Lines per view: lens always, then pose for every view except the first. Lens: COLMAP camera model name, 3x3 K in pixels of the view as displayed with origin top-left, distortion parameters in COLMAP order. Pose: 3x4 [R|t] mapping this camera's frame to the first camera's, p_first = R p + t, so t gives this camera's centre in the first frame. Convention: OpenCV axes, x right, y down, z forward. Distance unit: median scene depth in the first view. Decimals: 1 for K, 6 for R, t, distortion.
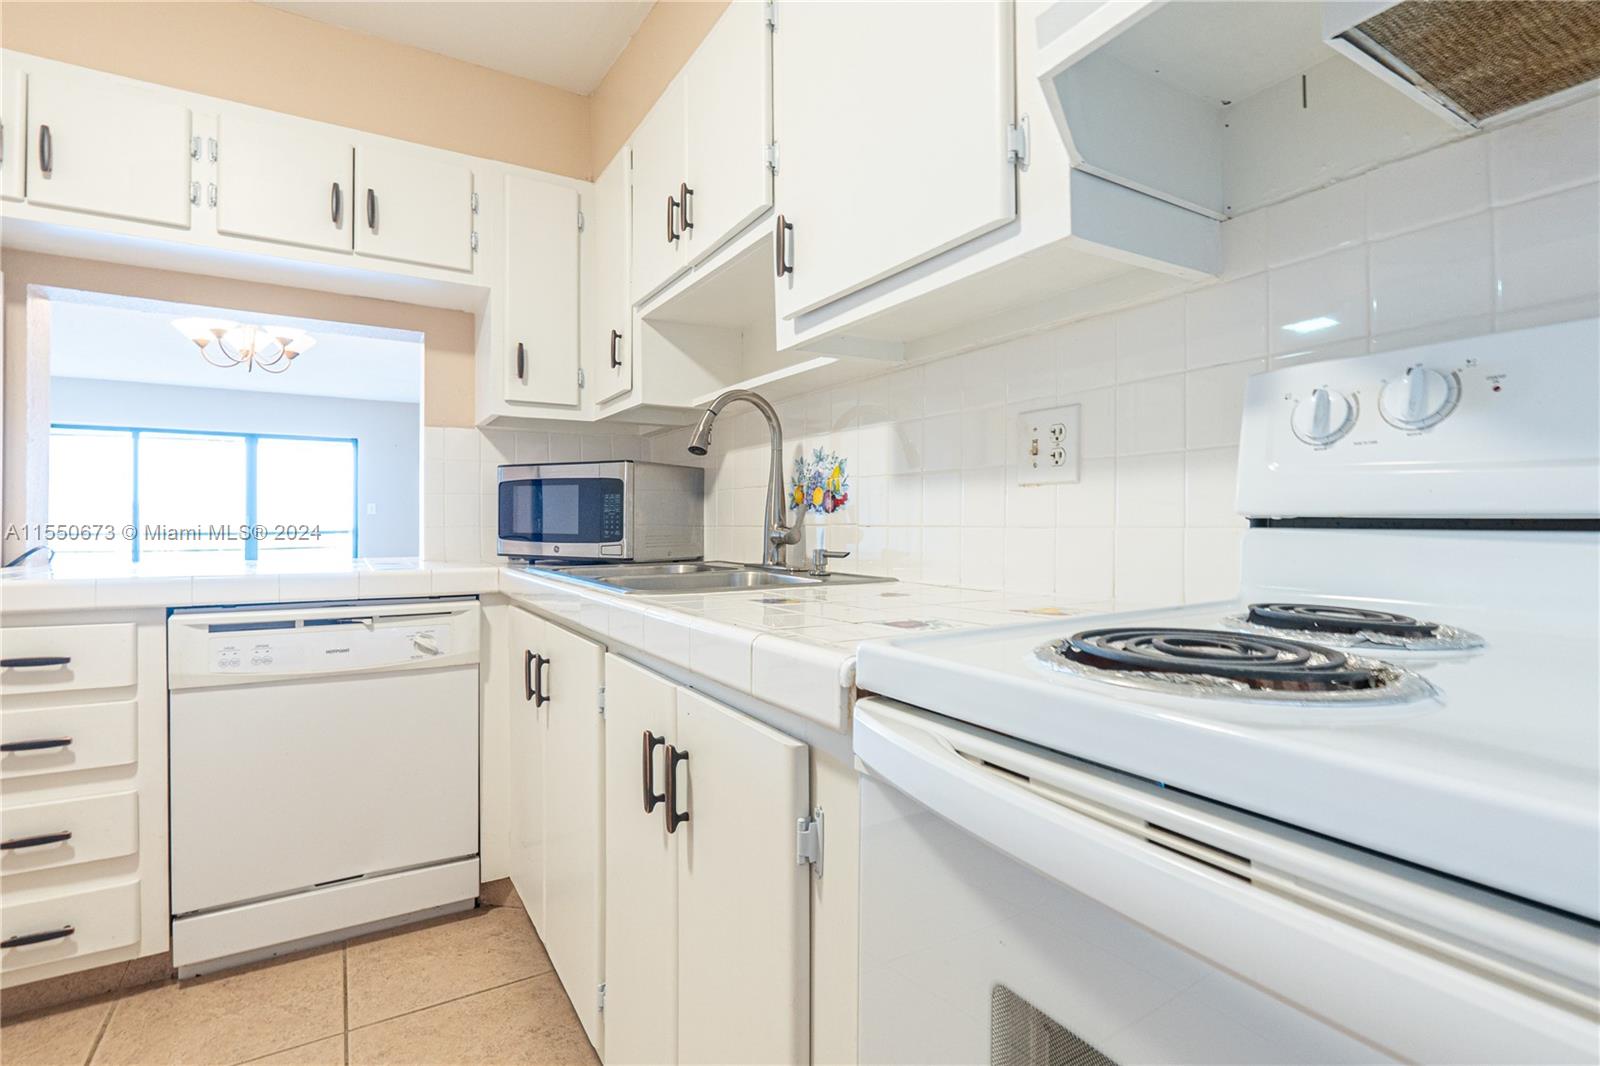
lens RADIAL K [[756.1, 0, 832.6], [0, 756.1, 524.9], [0, 0, 1]] dist [-0.012332, 0.001217]
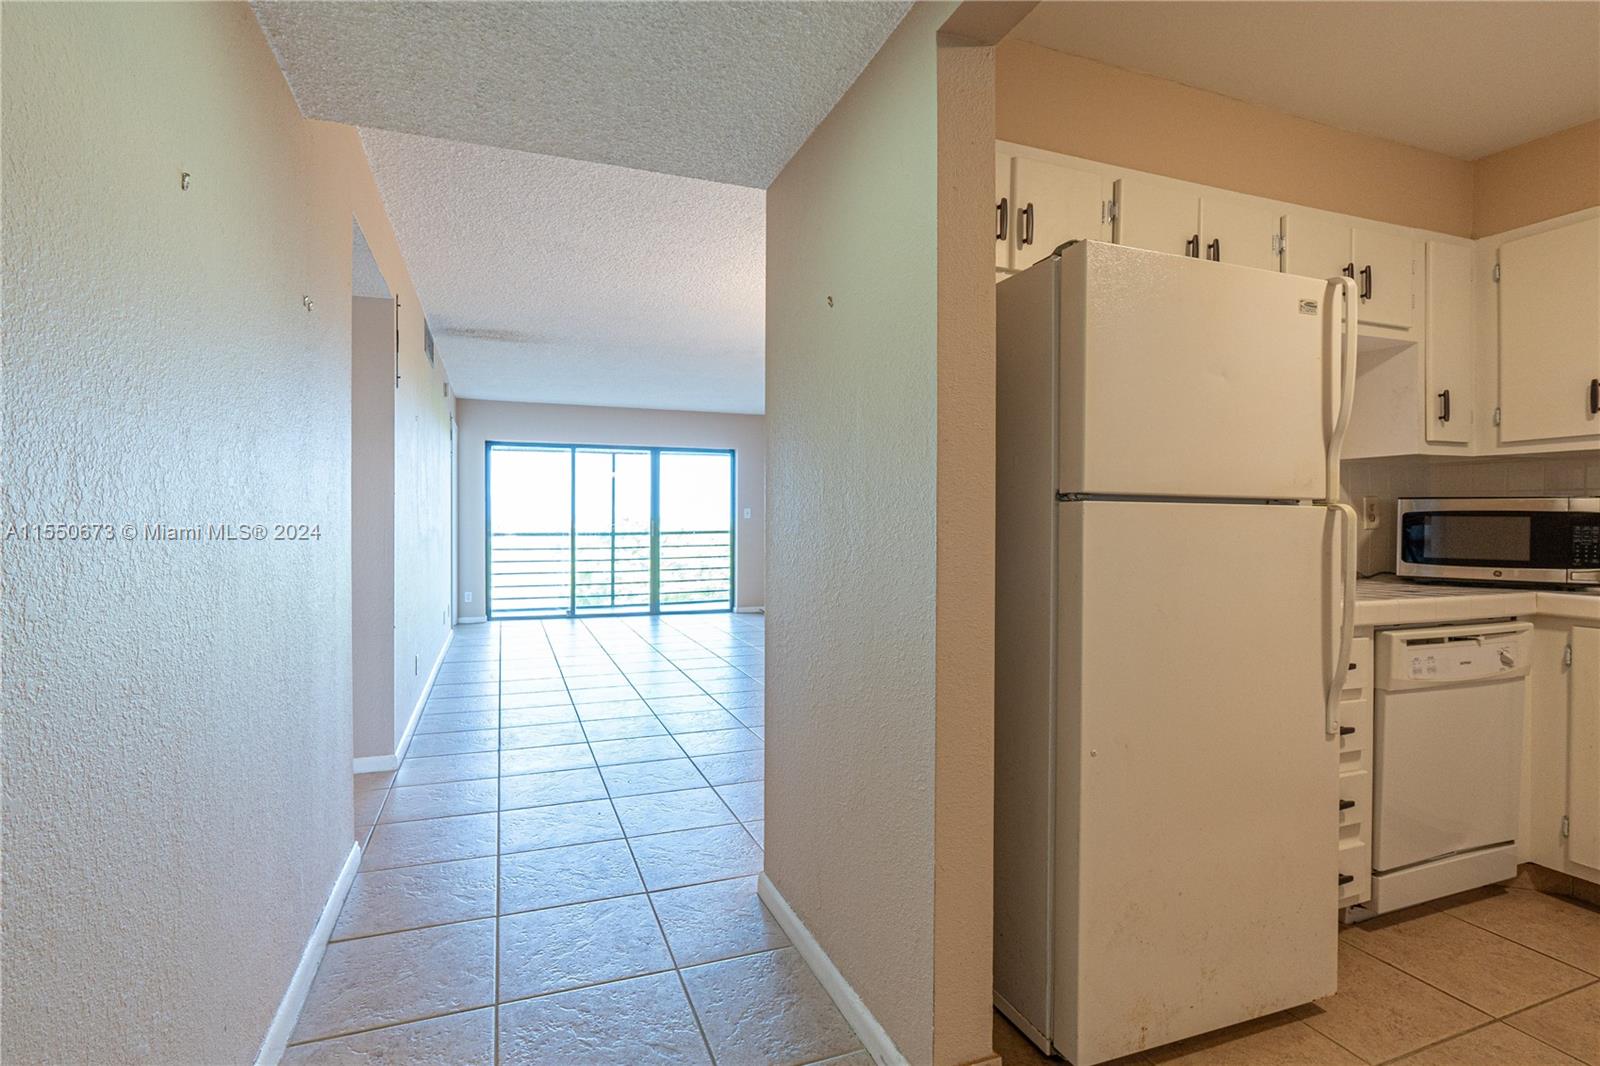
lens RADIAL K [[768.2, 0, 835.6], [0, 768.2, 529.6], [0, 0, 1]] dist [-0.001686, -0.000202]
pose [[0.980110, 0.000136, -0.198454, -1.345541], [0.001464, 0.999968, 0.007916, -0.053657], [0.198448, -0.008049, 0.980078, -0.382567]]
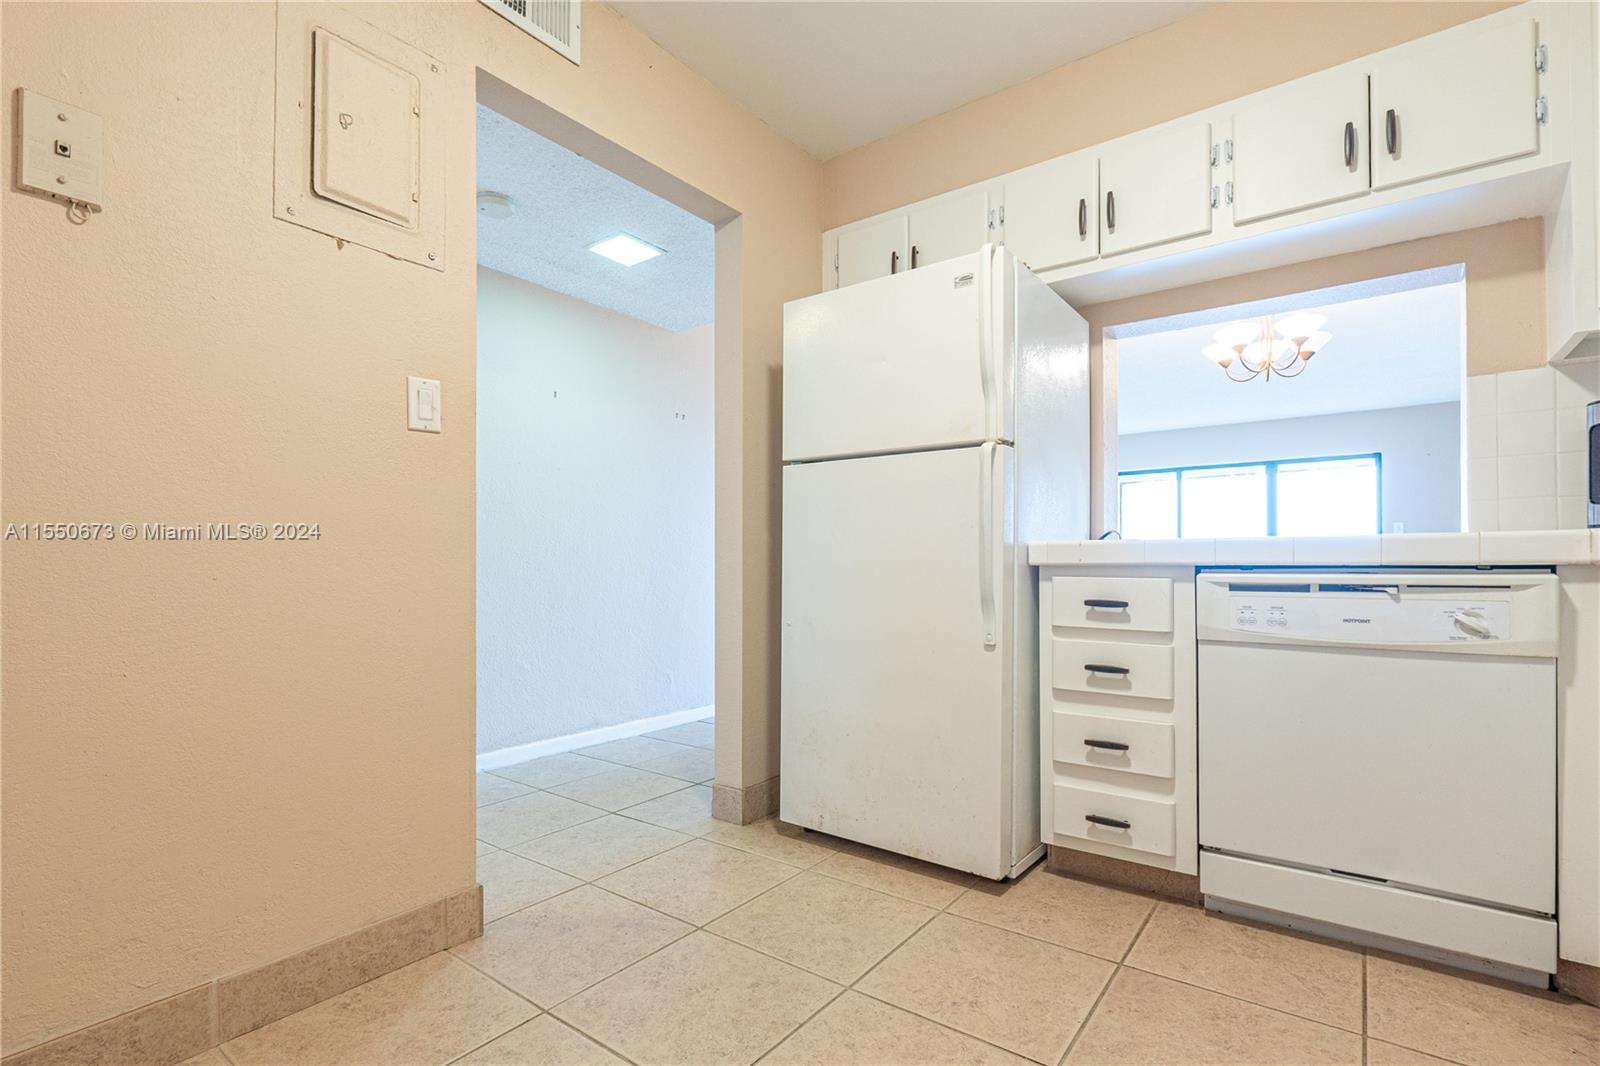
lens RADIAL K [[761.1, 0, 785.6], [0, 761.1, 564.1], [0, 0, 1]] dist [-0.005780, 0.000178]
pose [[0.334273, -0.006423, -0.942454, -0.022489], [0.002994, 0.999979, -0.005753, 0.098586], [0.942472, -0.000899, 0.334285, 0.040499]]
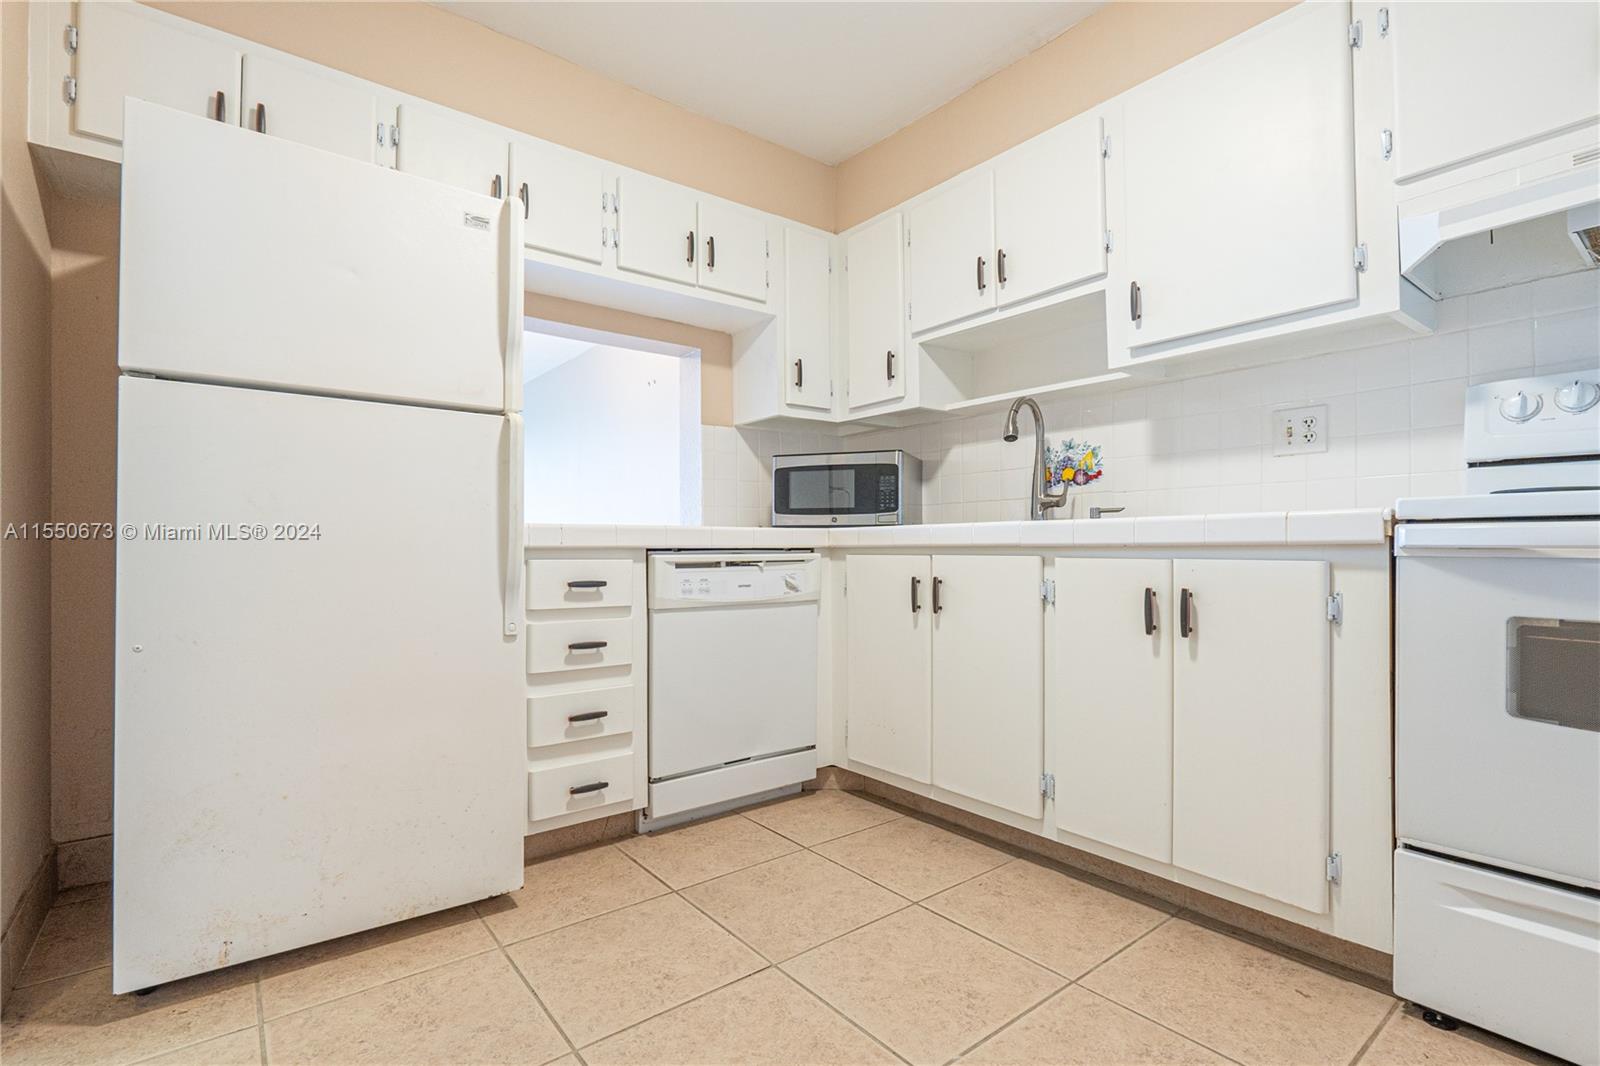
lens RADIAL K [[757.6, 0, 822.7], [0, 757.6, 541.0], [0, 0, 1]] dist [-0.007137, 0.000744]
pose [[0.993416, -0.006194, 0.114391, -0.647722], [0.007406, 0.999921, -0.010174, 0.098923], [-0.114319, 0.010955, 0.993384, -0.342138]]
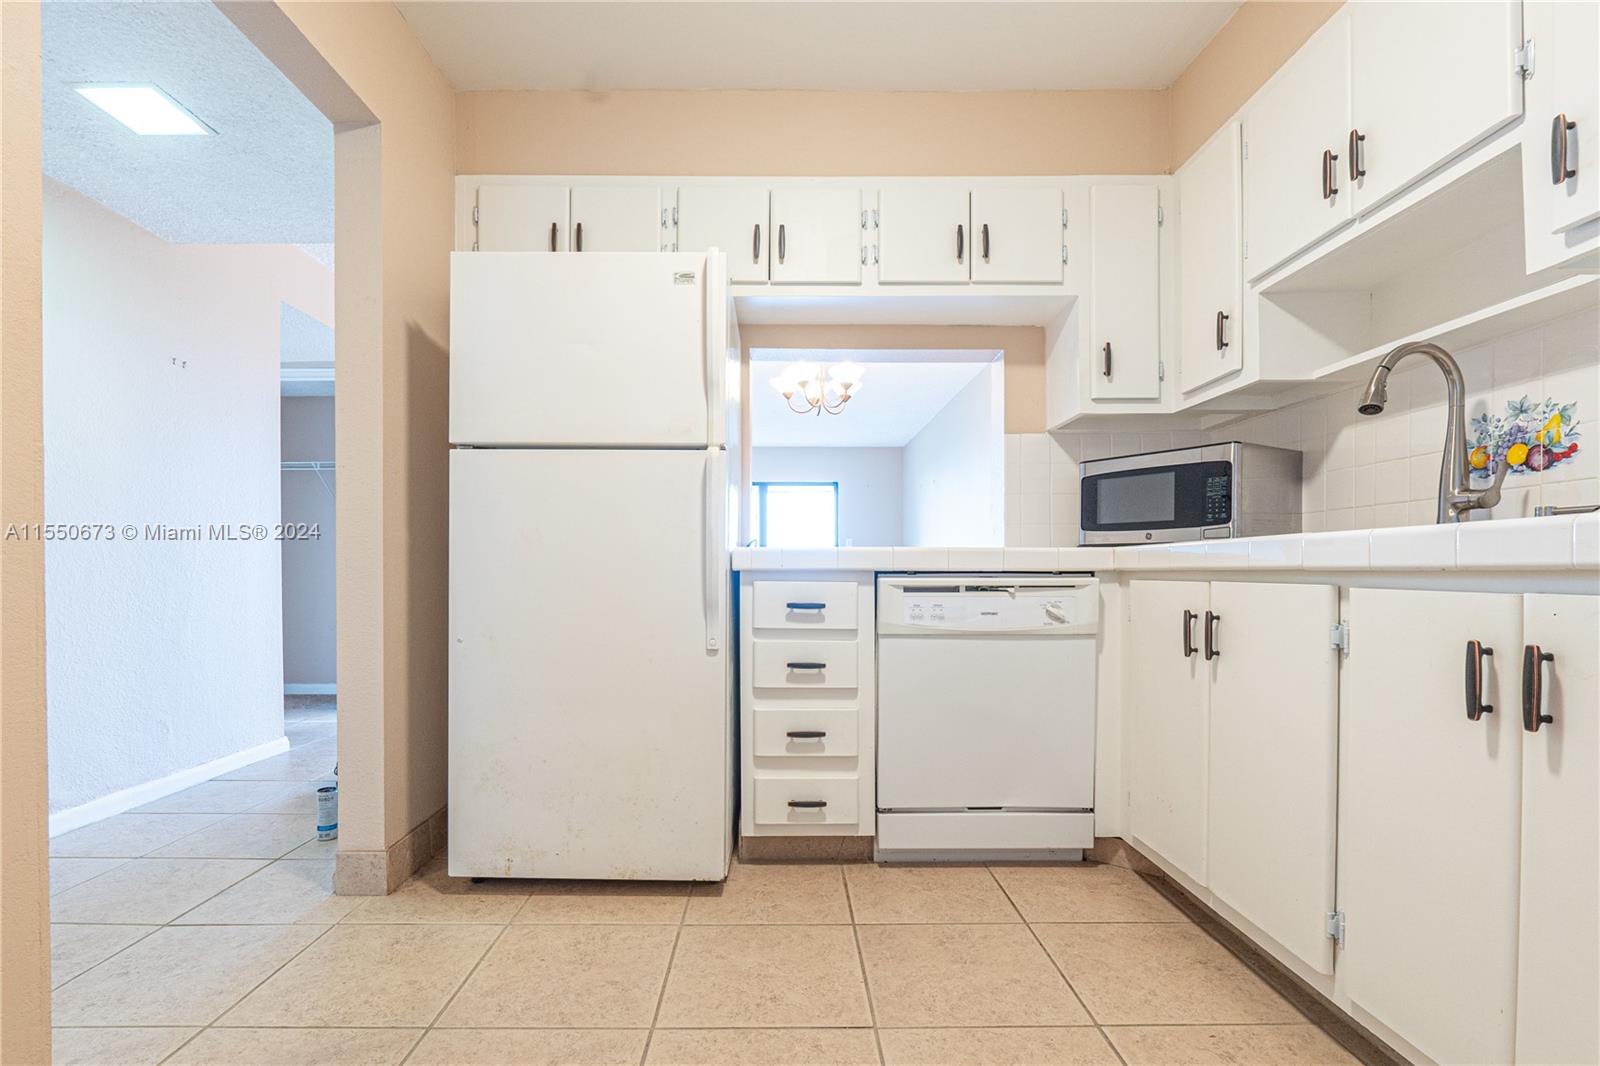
lens RADIAL K [[784.8, 0, 783.3], [0, 784.8, 582.1], [0, 0, 1]] dist [-0.011788, 0.001424]
pose [[0.844300, 0.003965, -0.535856, -0.259095], [0.002154, 0.999939, 0.010792, 0.100026], [0.535866, -0.010266, 0.844240, -0.210527]]
